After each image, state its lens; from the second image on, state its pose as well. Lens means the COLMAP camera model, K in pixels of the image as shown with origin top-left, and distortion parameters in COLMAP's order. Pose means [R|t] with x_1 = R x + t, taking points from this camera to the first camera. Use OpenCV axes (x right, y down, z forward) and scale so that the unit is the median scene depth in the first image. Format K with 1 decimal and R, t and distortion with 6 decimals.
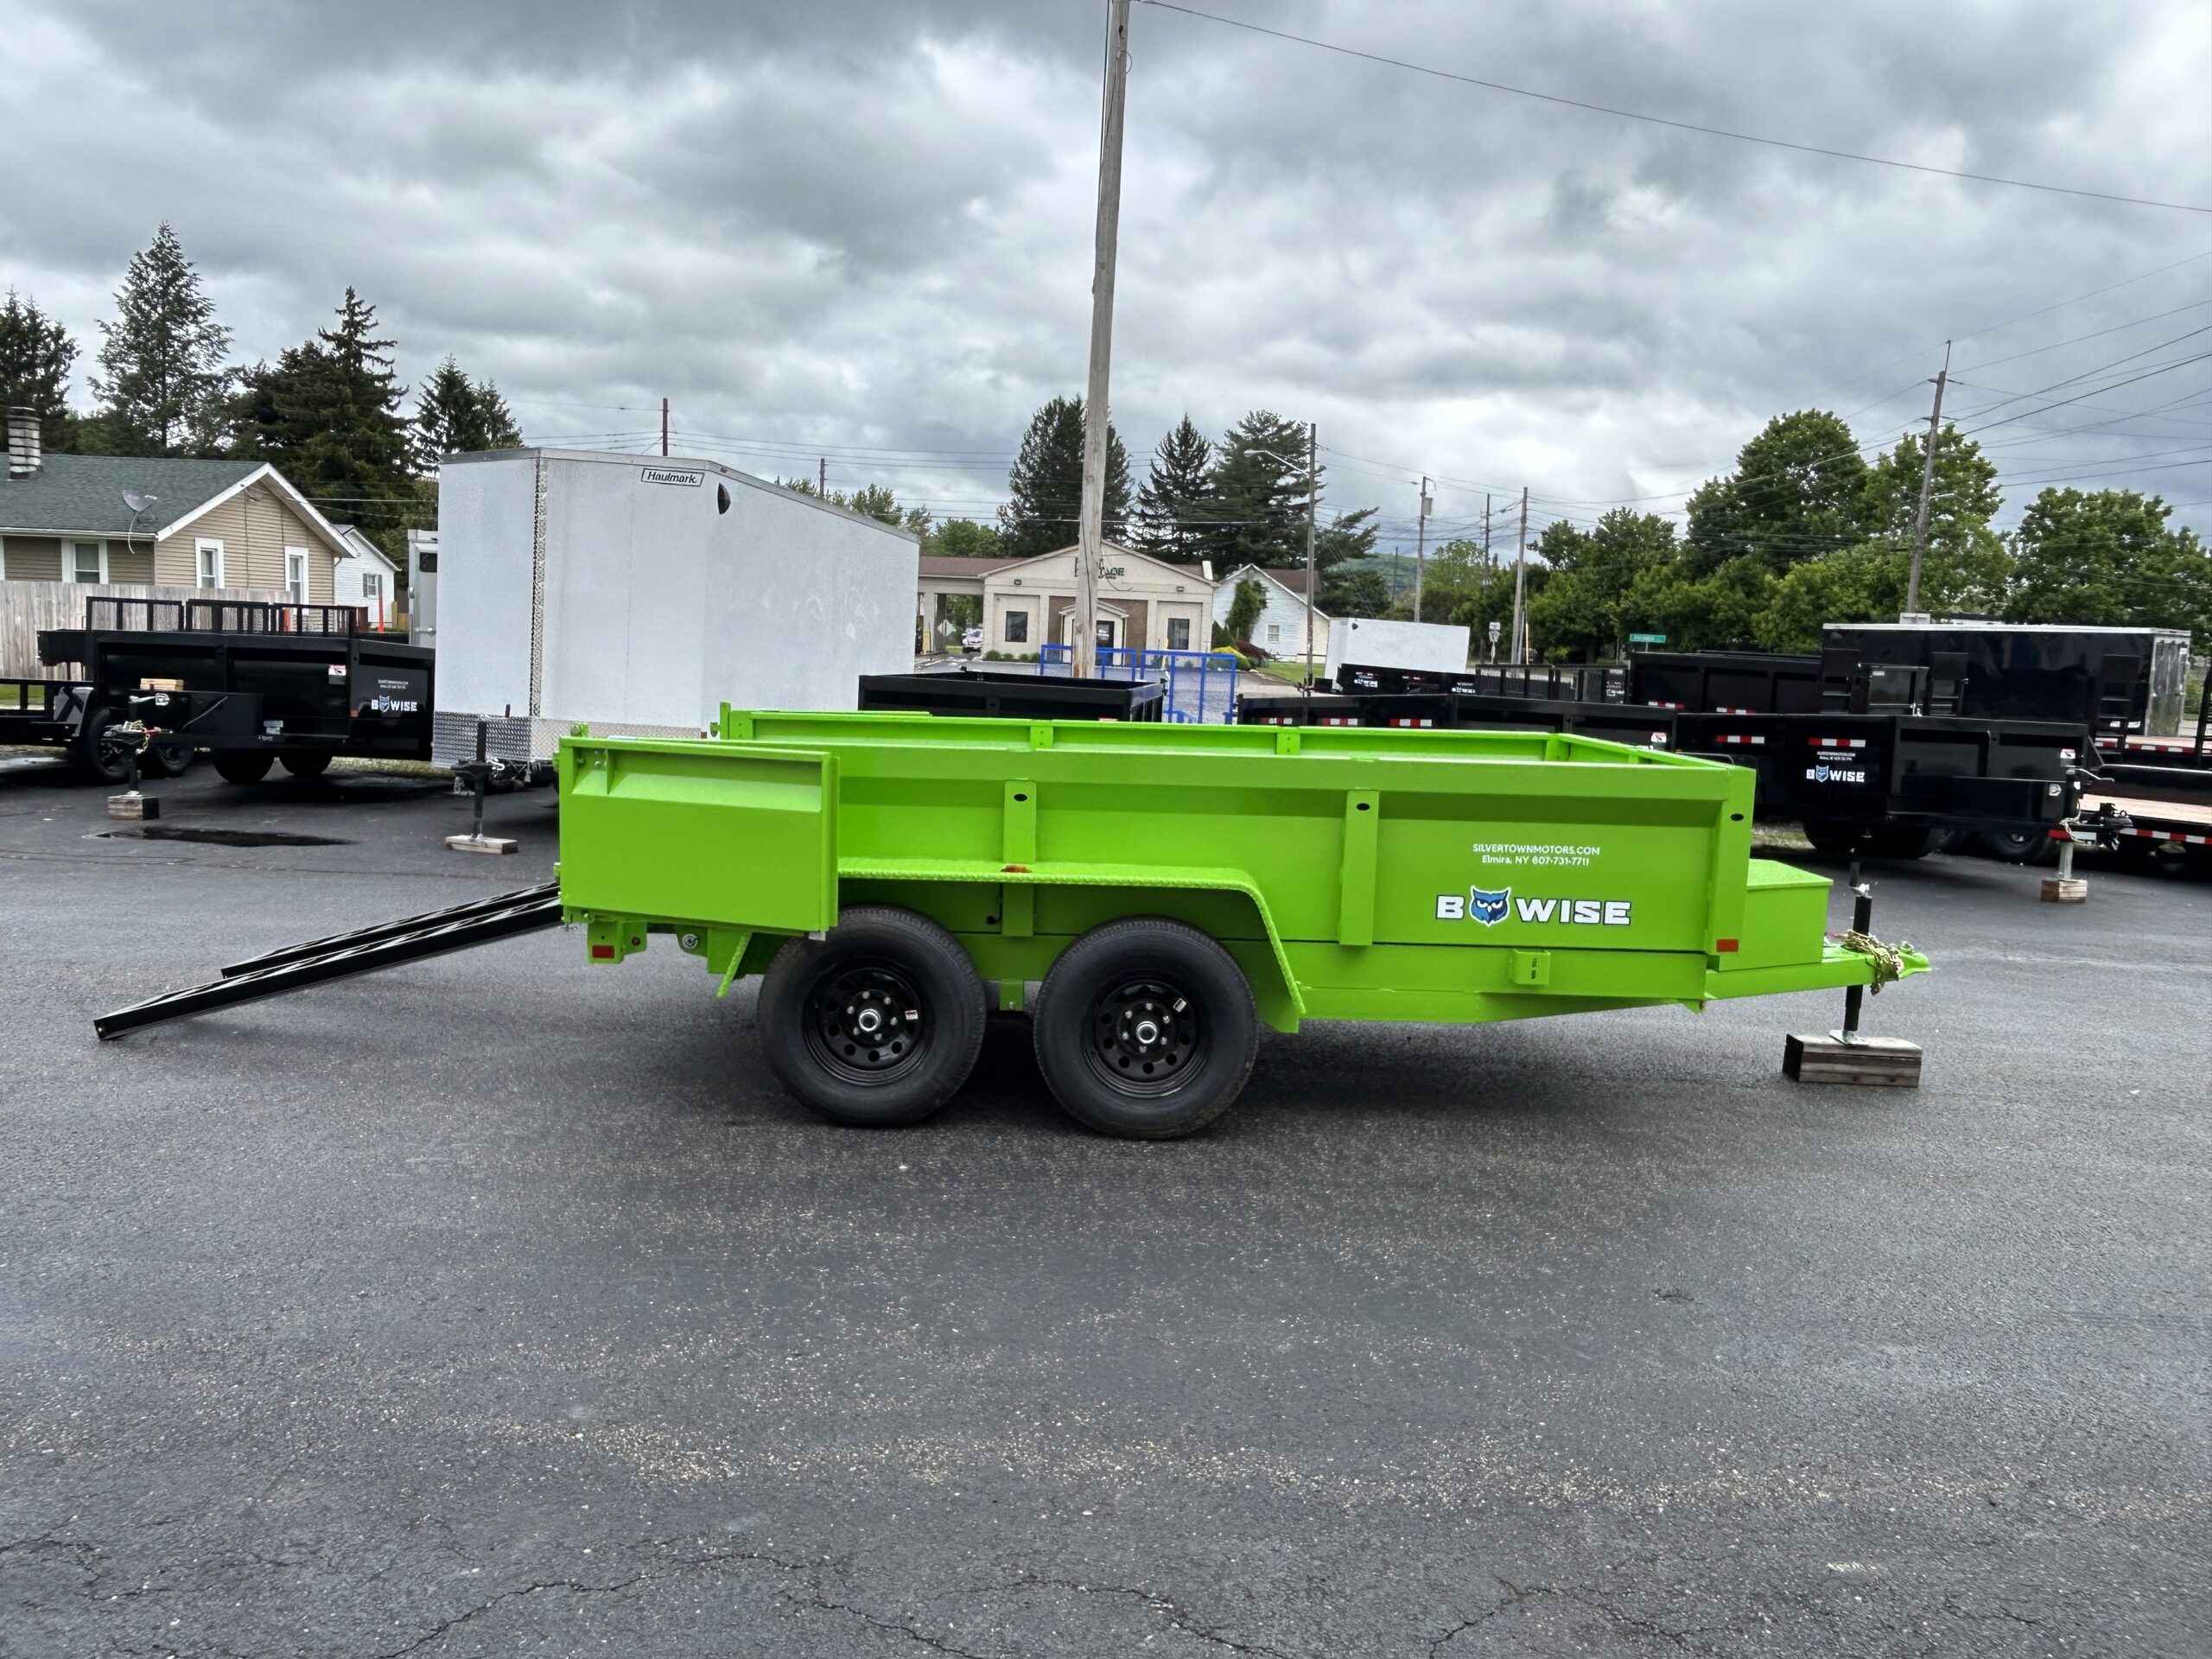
lens RADIAL K [[1480.2, 0, 1117.2], [0, 1480.2, 824.7], [0, 0, 1]] dist [-0.032301, 0.000362]
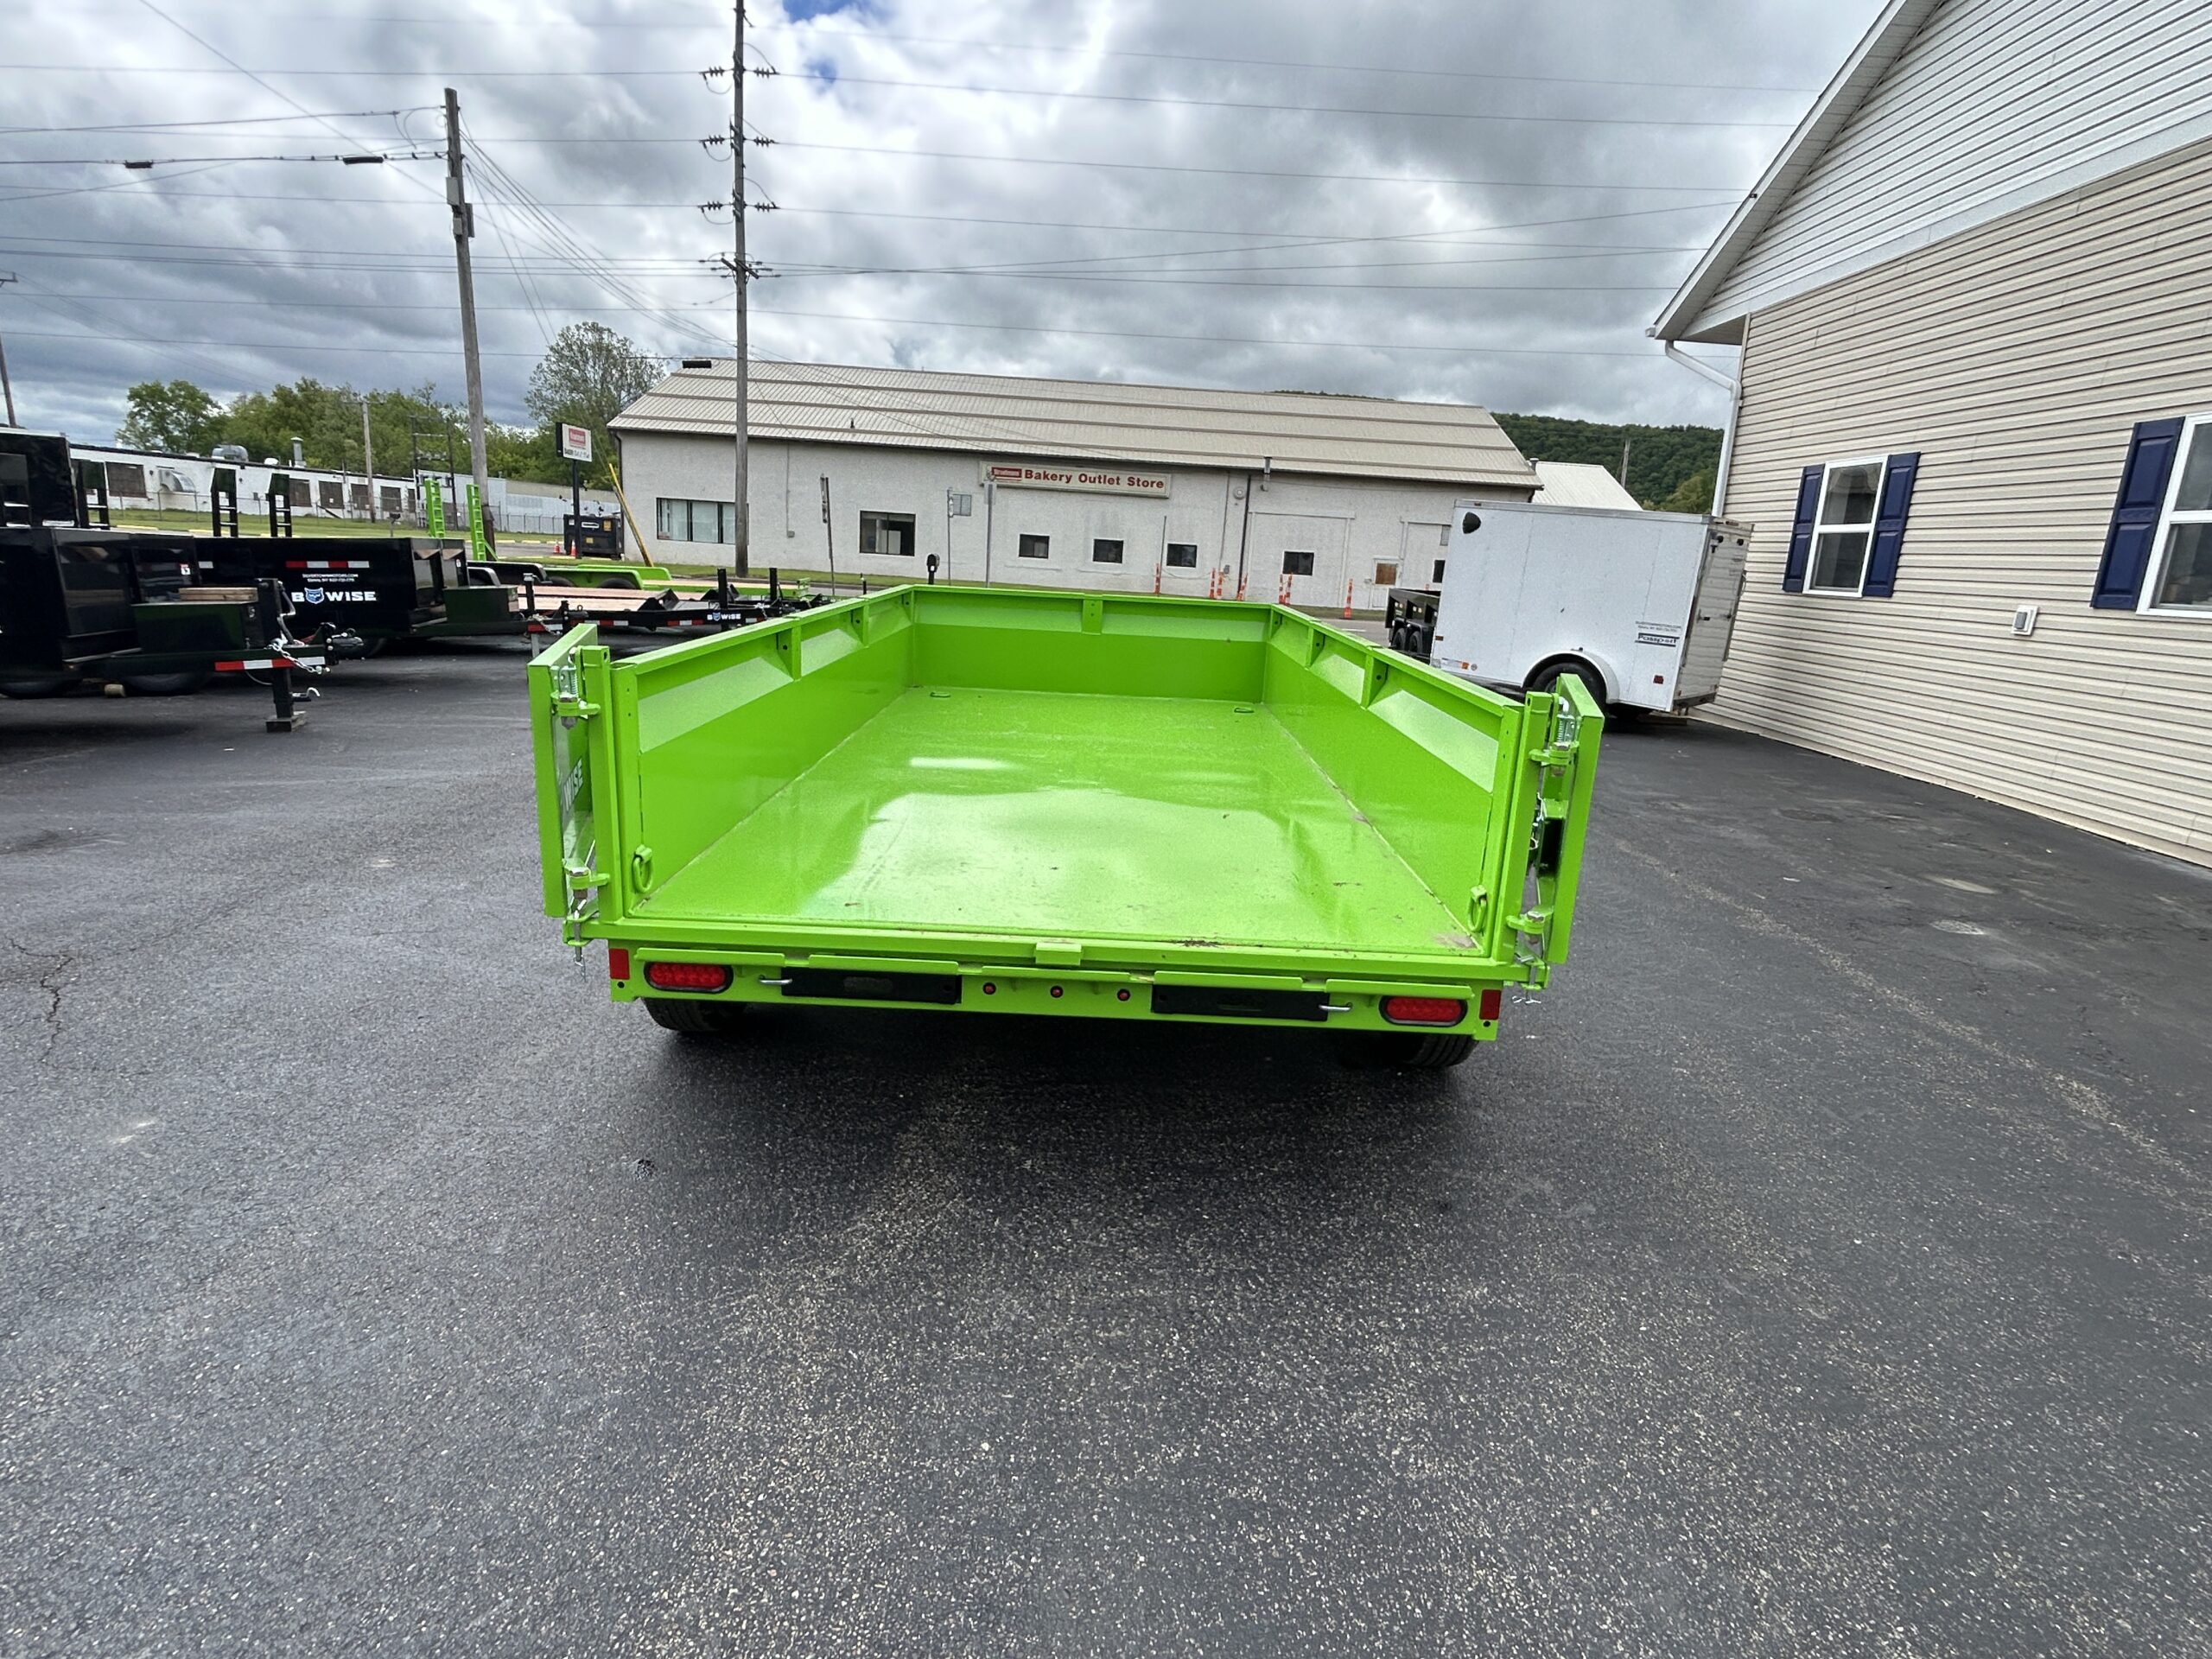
lens RADIAL K [[1126.5, 0, 1103.3], [0, 1126.5, 829.1], [0, 0, 1]] dist [-0.013730, 0.001661]
pose [[0.037741, -0.271908, 0.961583, -1.237321], [0.066865, 0.960799, 0.269062, -0.213126], [-0.997048, 0.054141, 0.054442, 1.705938]]
